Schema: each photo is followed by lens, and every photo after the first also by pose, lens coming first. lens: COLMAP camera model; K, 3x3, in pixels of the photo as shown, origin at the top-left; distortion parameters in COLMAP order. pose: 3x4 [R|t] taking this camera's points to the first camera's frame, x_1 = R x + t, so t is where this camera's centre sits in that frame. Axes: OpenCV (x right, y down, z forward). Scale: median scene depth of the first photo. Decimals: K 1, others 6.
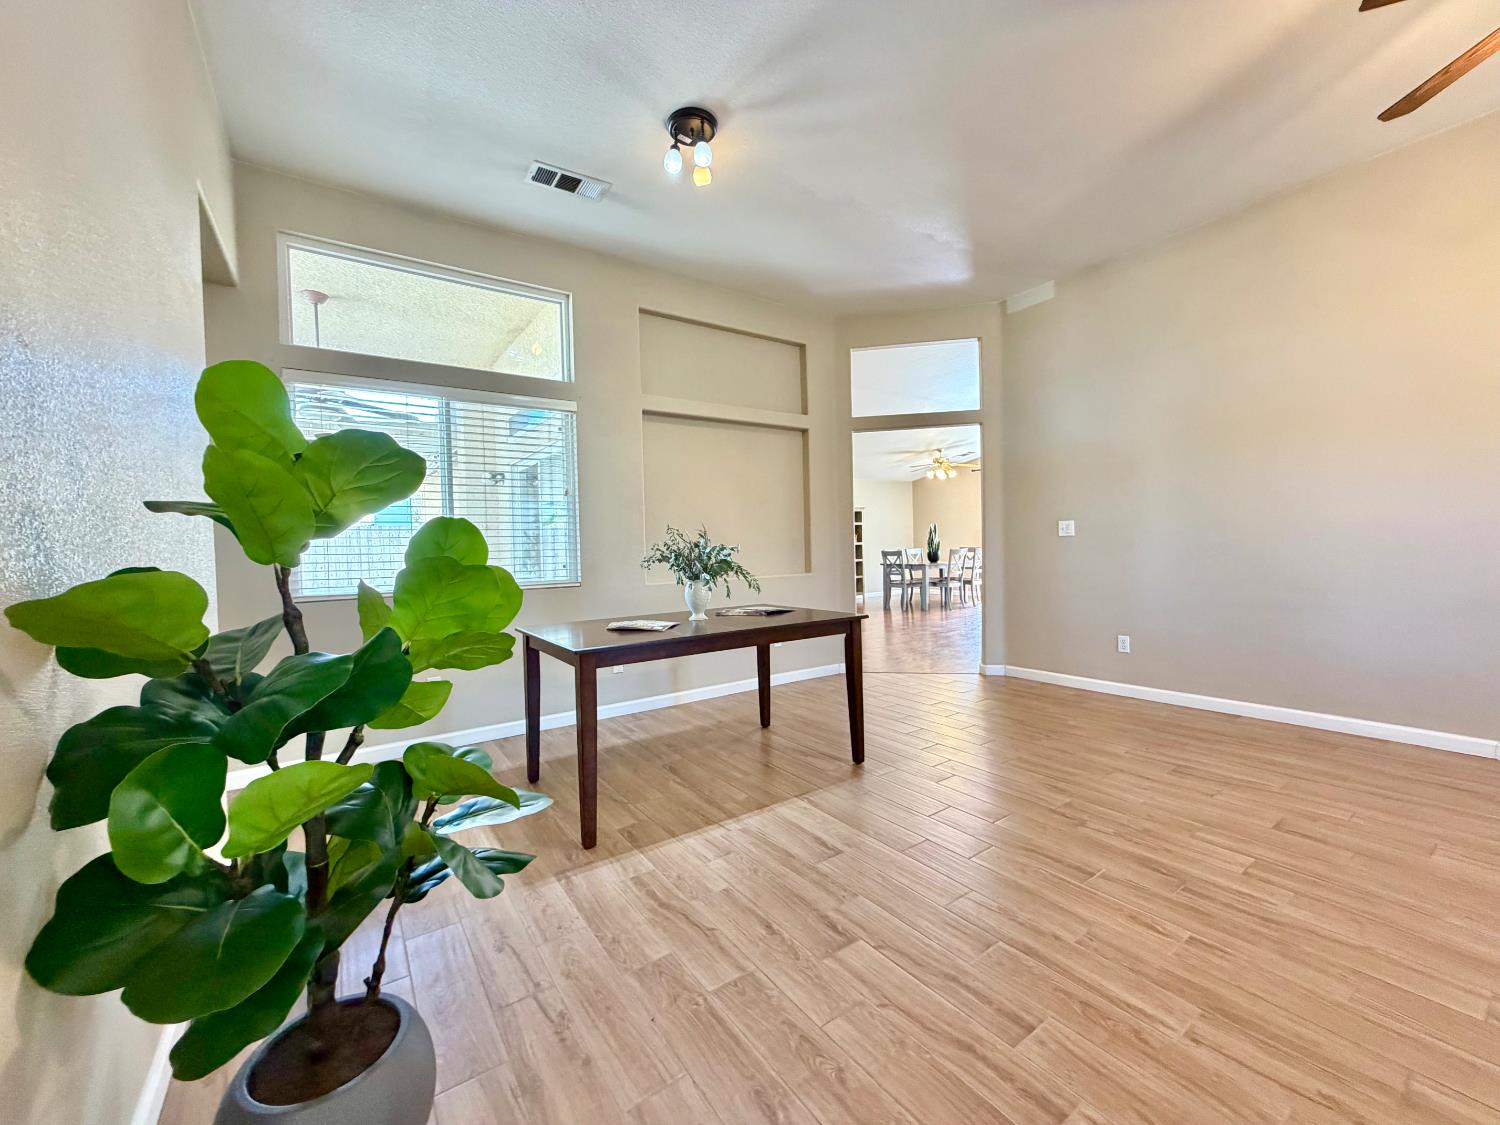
lens RADIAL K [[598.4, 0, 753.4], [0, 598.4, 561.5], [0, 0, 1]] dist [-0.000230, 0.000241]
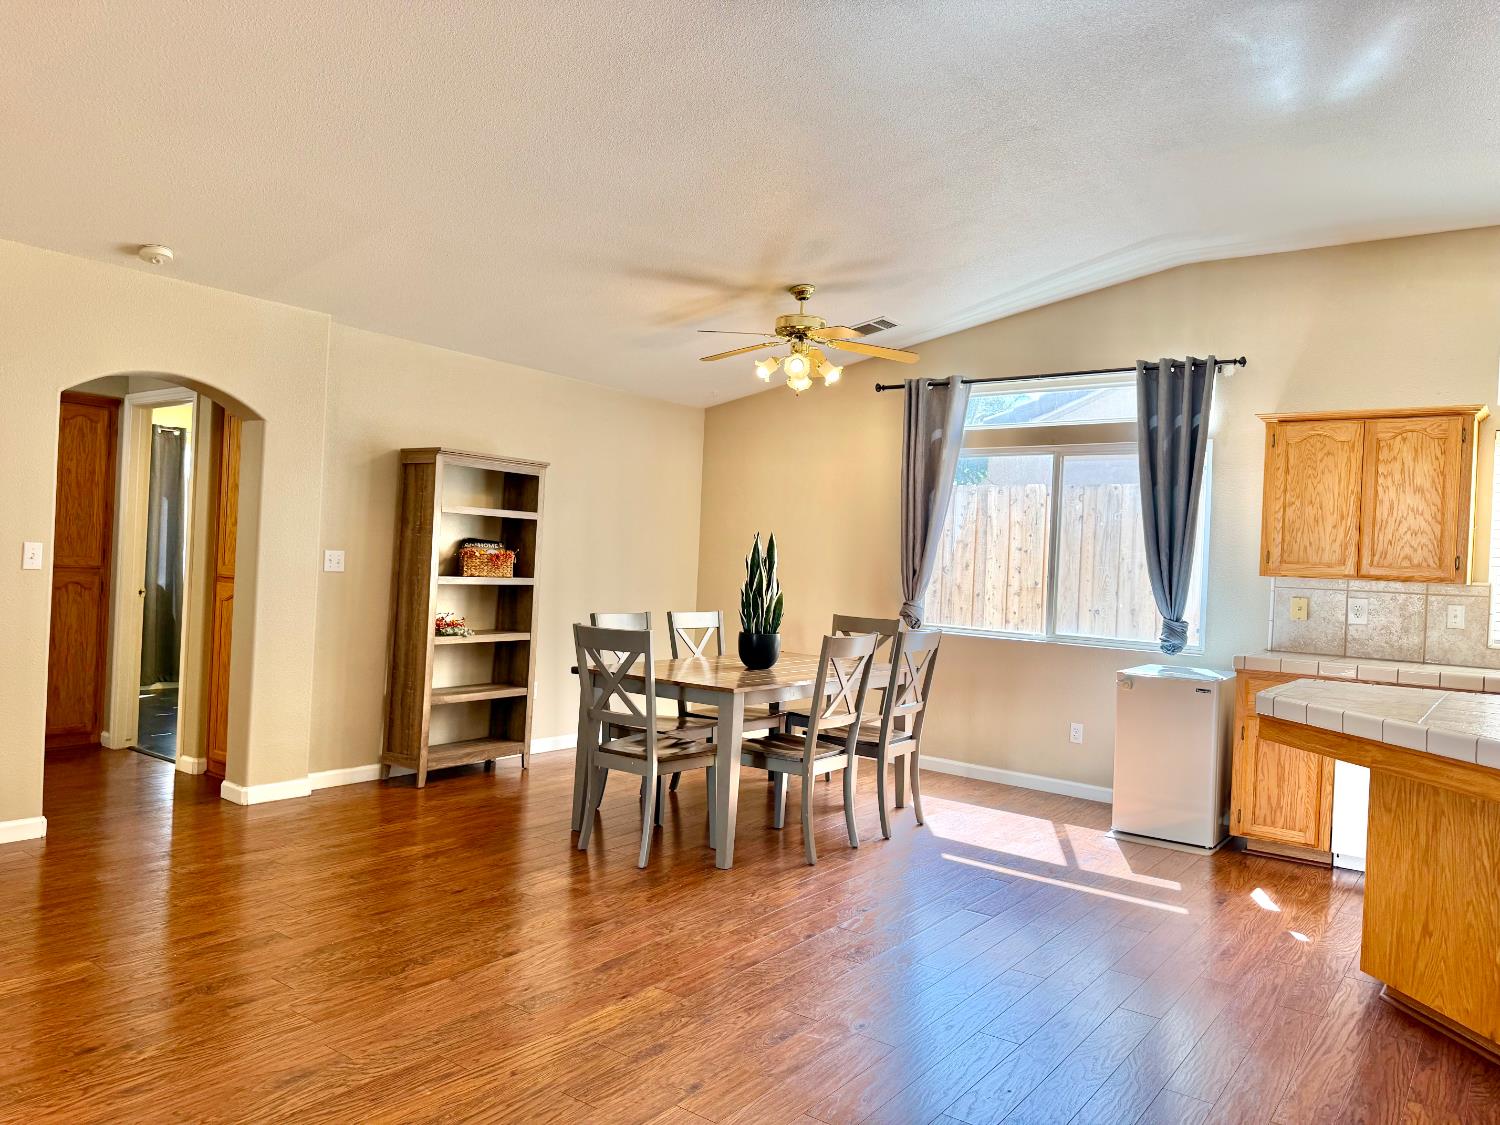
lens RADIAL K [[1058.9, 0, 755.3], [0, 1058.9, 562.6], [0, 0, 1]] dist [0.081016, -0.081275]
pose [[0.950383, 0.072372, 0.302545, 0.515488], [-0.066792, 0.997352, -0.028763, -0.130960], [-0.303826, 0.007129, 0.952701, 1.875849]]
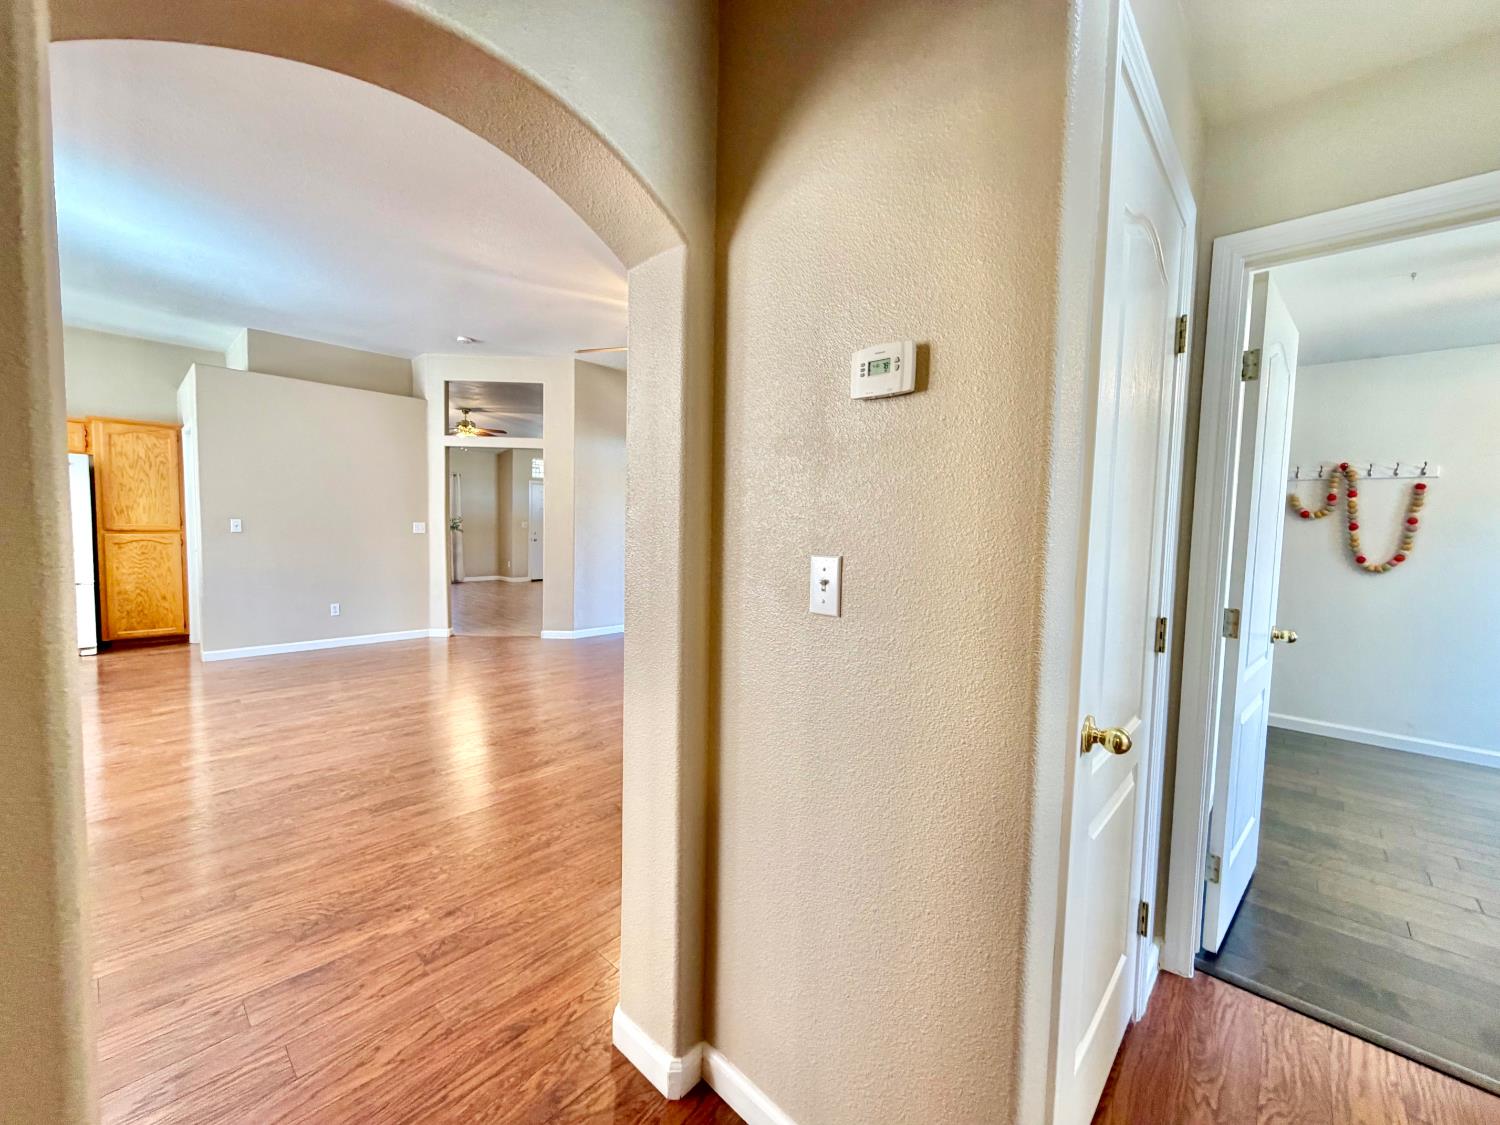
lens RADIAL K [[598.4, 0, 743.4], [0, 598.4, 561.4], [0, 0, 1]] dist [-0.000230, 0.000241]
pose [[-0.979480, 0.015105, -0.200972, 0.004782], [-0.002966, 0.995999, 0.089315, -0.172232], [0.201517, 0.088078, -0.975517, 4.261807]]
